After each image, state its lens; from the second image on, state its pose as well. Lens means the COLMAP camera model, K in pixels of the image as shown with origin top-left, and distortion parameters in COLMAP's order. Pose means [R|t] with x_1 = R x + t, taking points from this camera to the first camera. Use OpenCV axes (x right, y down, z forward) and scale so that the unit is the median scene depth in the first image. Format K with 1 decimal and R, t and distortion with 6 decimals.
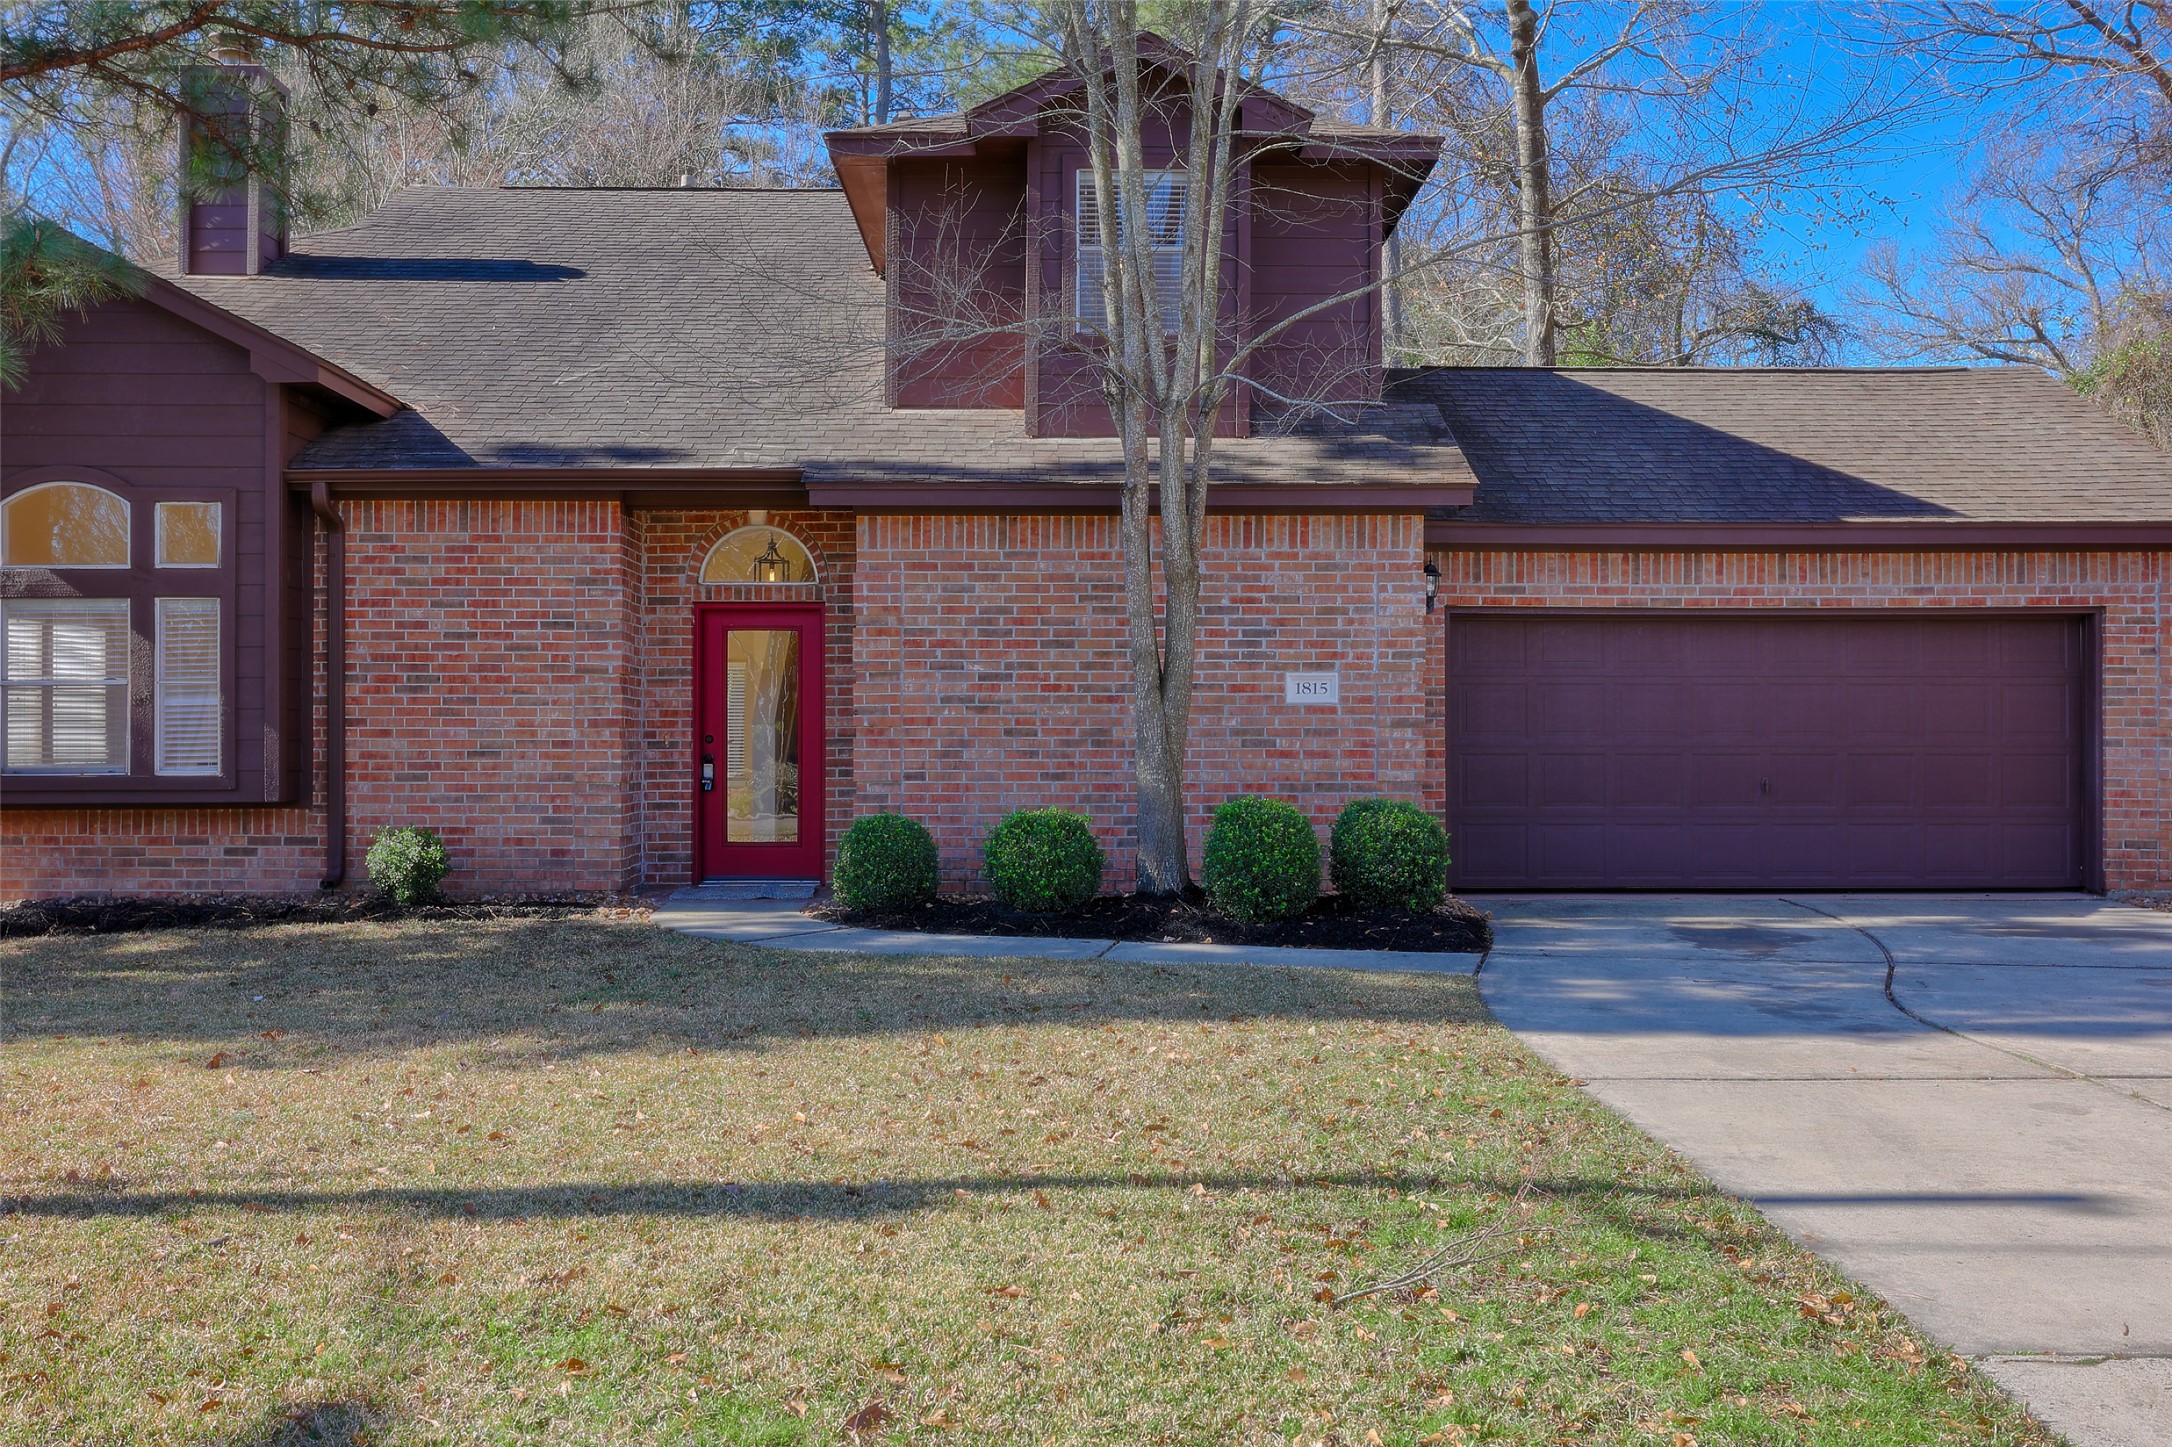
lens RADIAL K [[2087.7, 0, 1109.8], [0, 2087.7, 721.8], [0, 0, 1]] dist [0.004536, 0.000000]
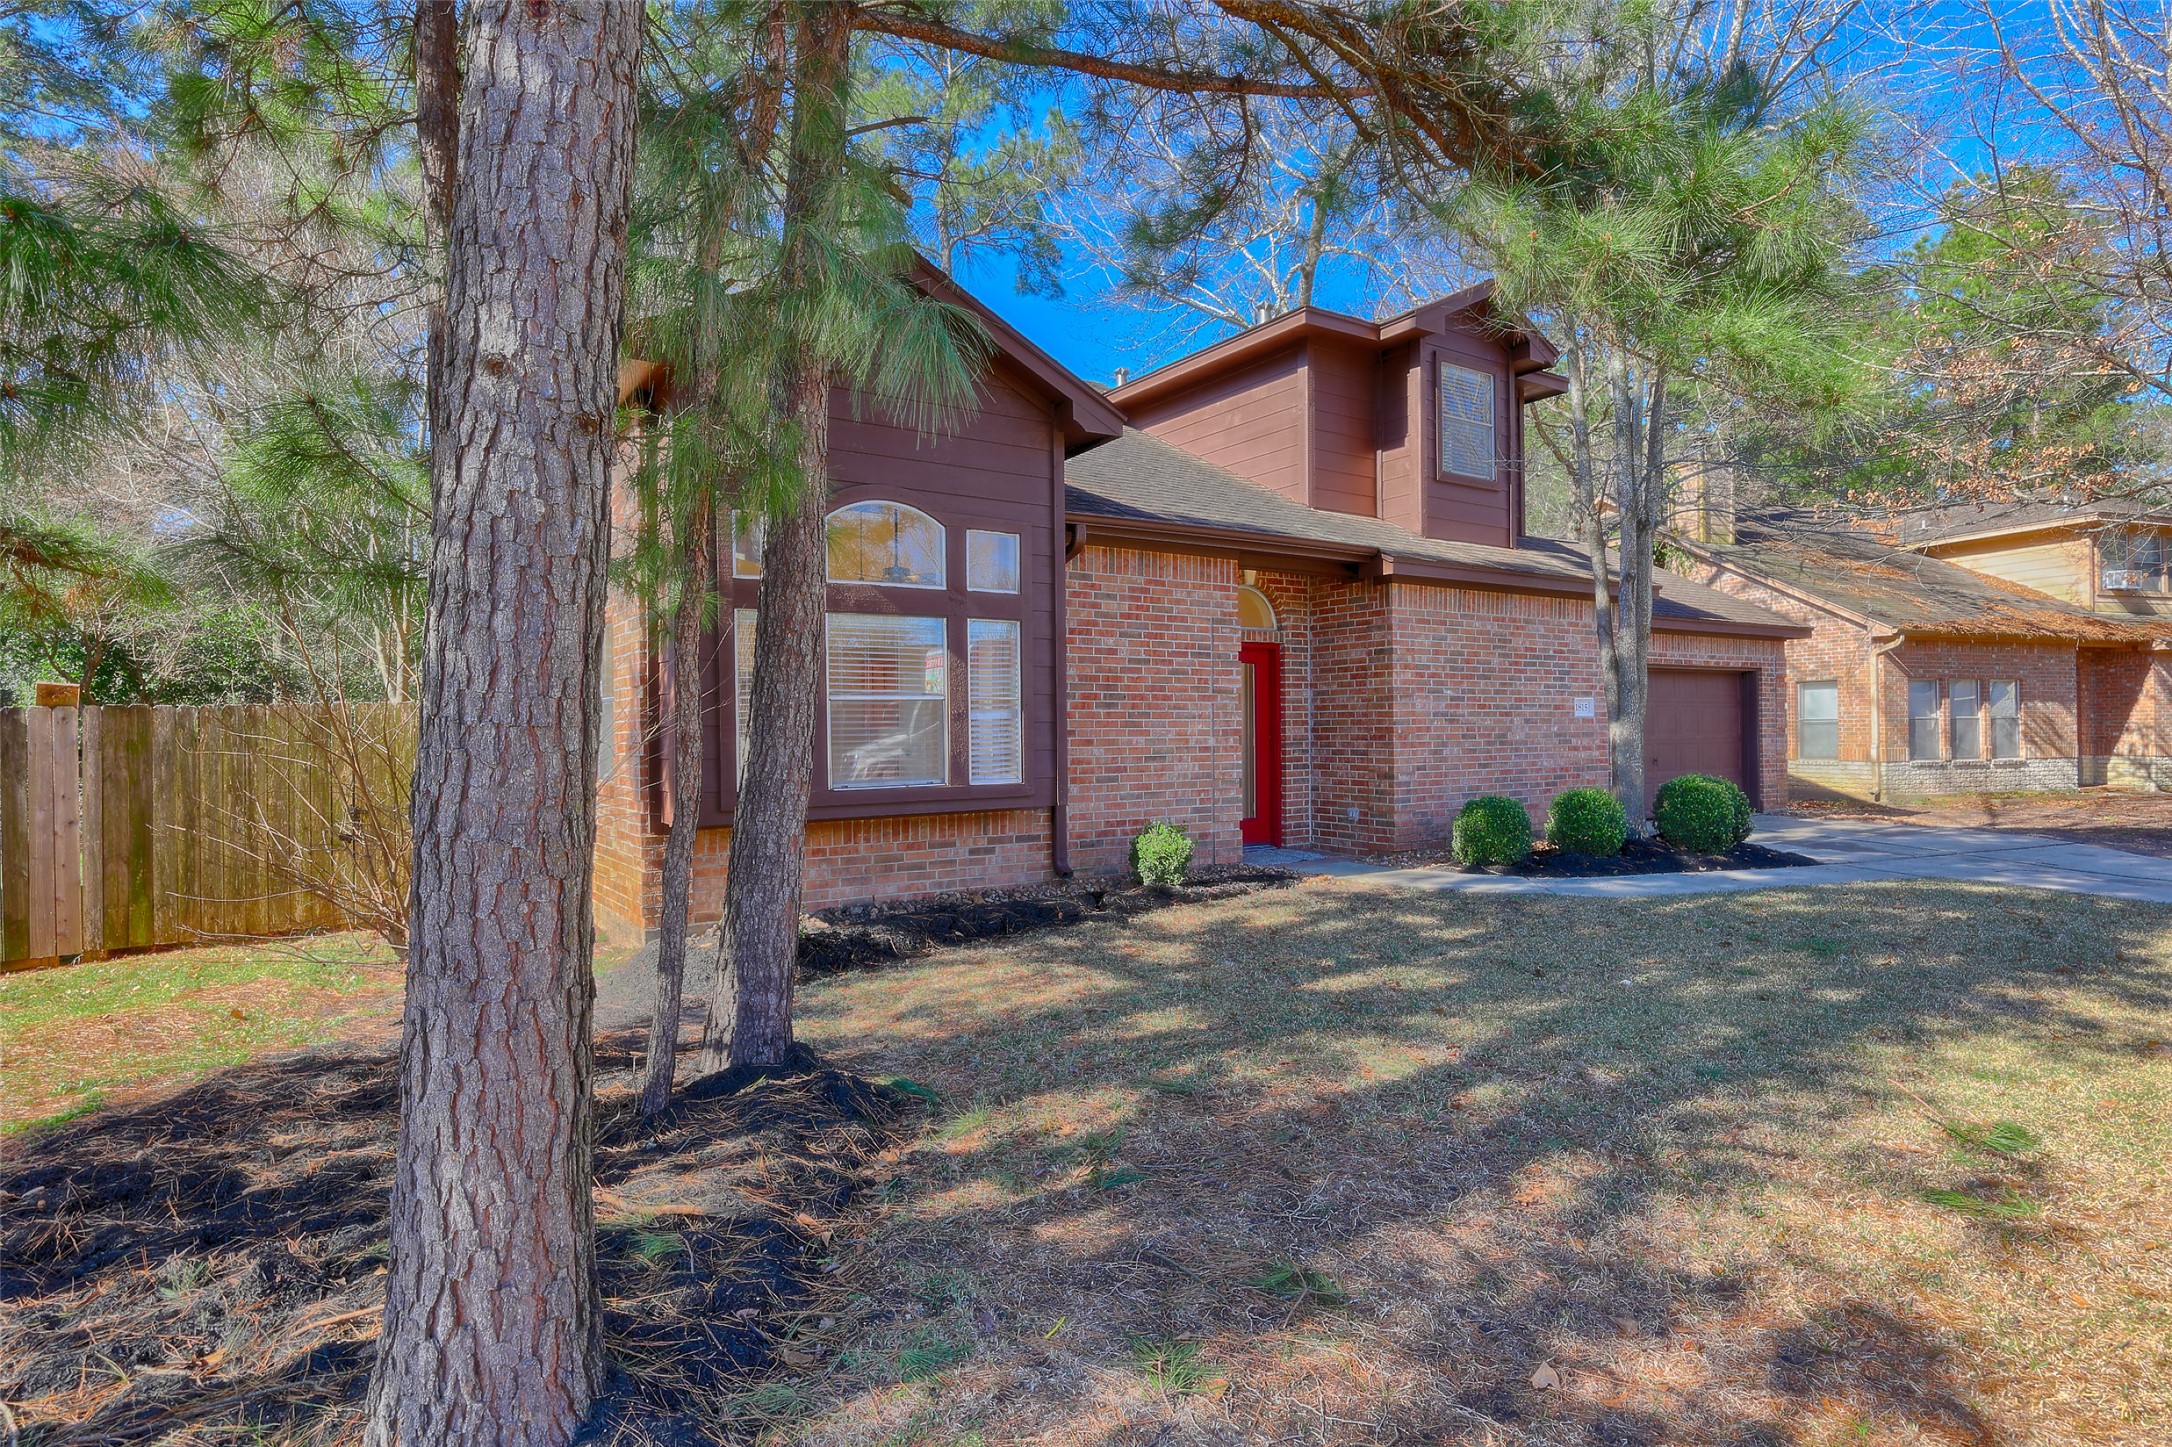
lens RADIAL K [[1146.6, 0, 1076.9], [0, 1146.6, 721.9], [0, 0, 1]] dist [0.000236, -0.000332]
pose [[0.839161, -0.003142, 0.543874, -0.703441], [0.004952, 0.999986, -0.001865, -0.005013], [-0.543860, 0.004259, 0.839165, 0.461681]]
